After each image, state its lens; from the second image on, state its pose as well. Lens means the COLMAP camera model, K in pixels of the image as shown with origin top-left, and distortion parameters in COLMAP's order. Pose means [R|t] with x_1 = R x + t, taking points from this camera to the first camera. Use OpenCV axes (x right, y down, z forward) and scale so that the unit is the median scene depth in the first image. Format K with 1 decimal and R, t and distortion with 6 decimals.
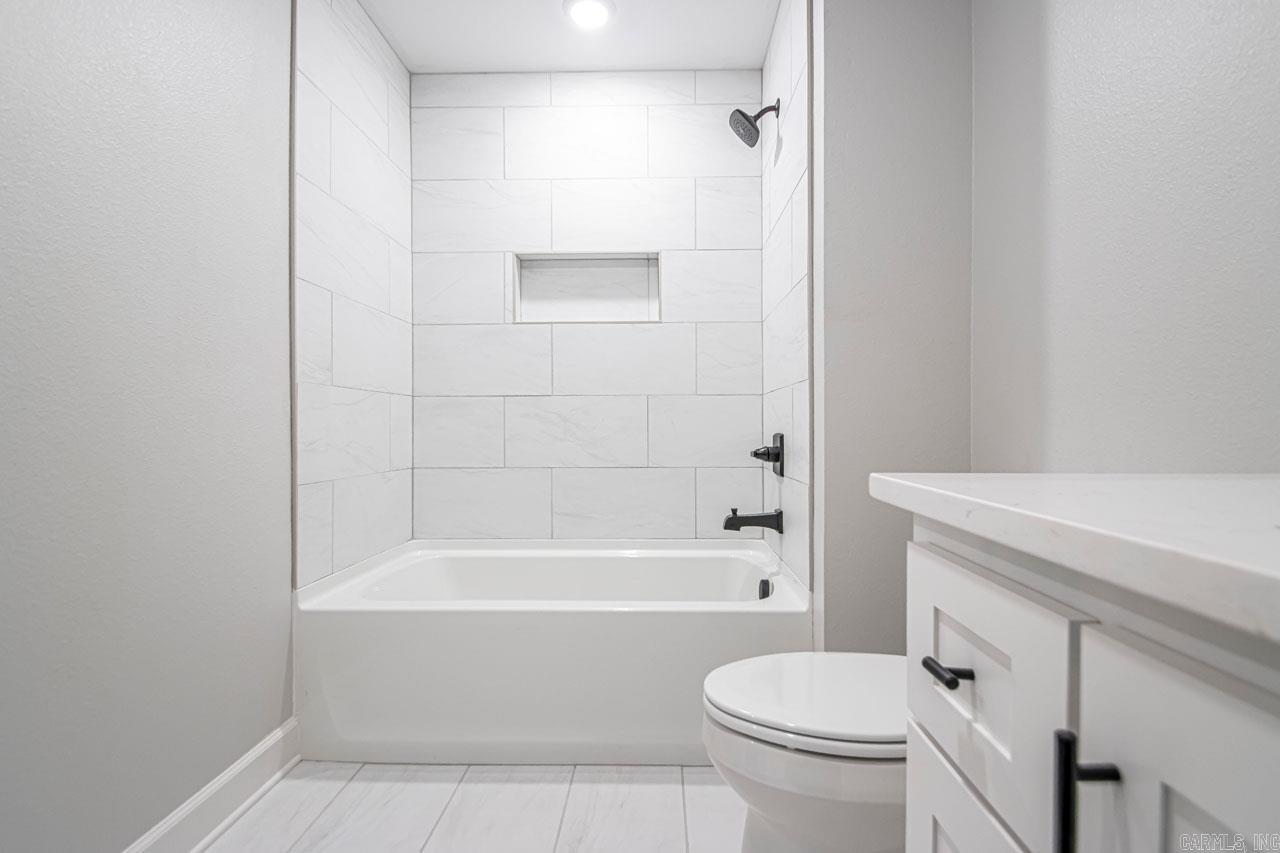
lens RADIAL K [[591.1, 0, 651.6], [0, 591.1, 425.3], [0, 0, 1]] dist [0.024669, -0.022879]
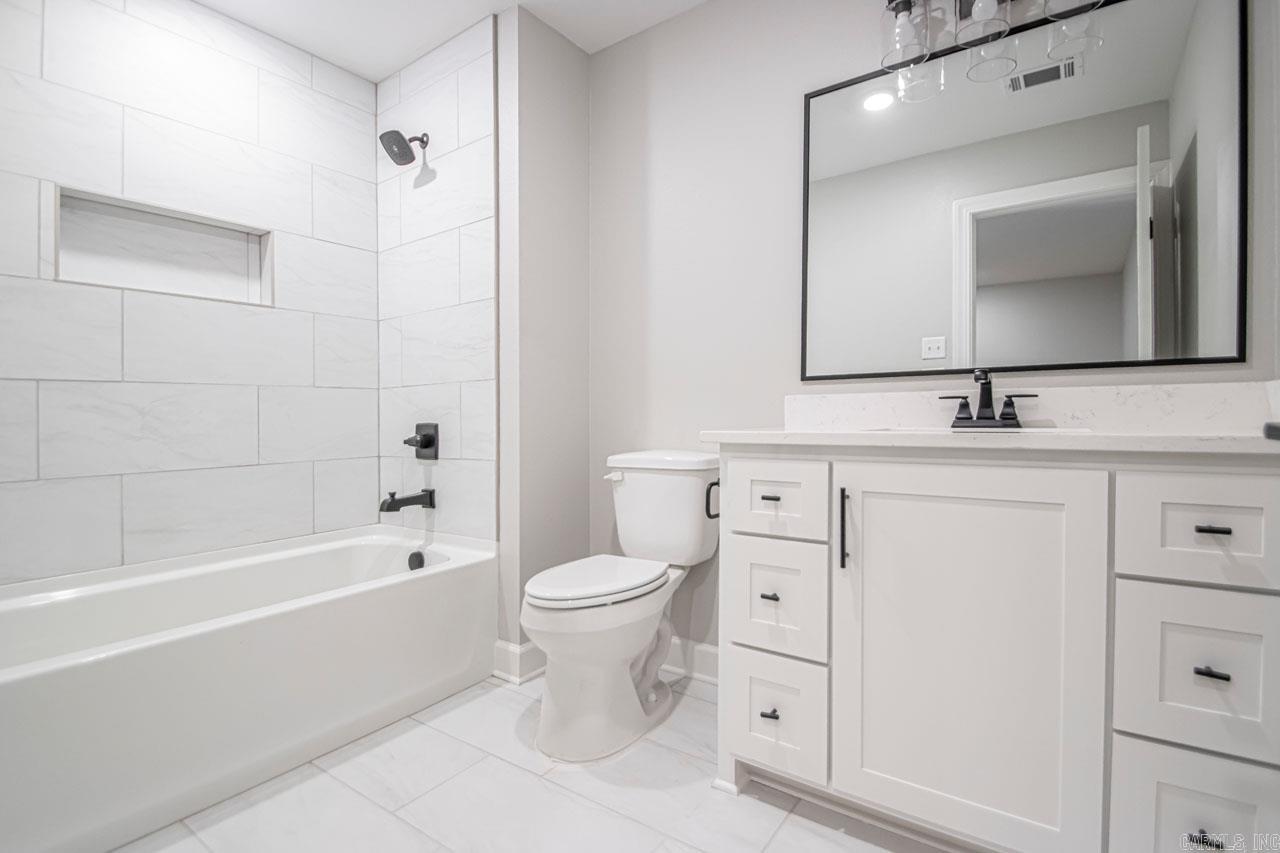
lens RADIAL K [[591.1, 0, 651.6], [0, 591.1, 425.3], [0, 0, 1]] dist [0.024669, -0.022879]
pose [[0.562579, -0.019331, 0.826518, -0.427737], [0.015264, 0.999799, 0.012994, 0.008007], [-0.826603, 0.005306, 0.562761, -0.016079]]
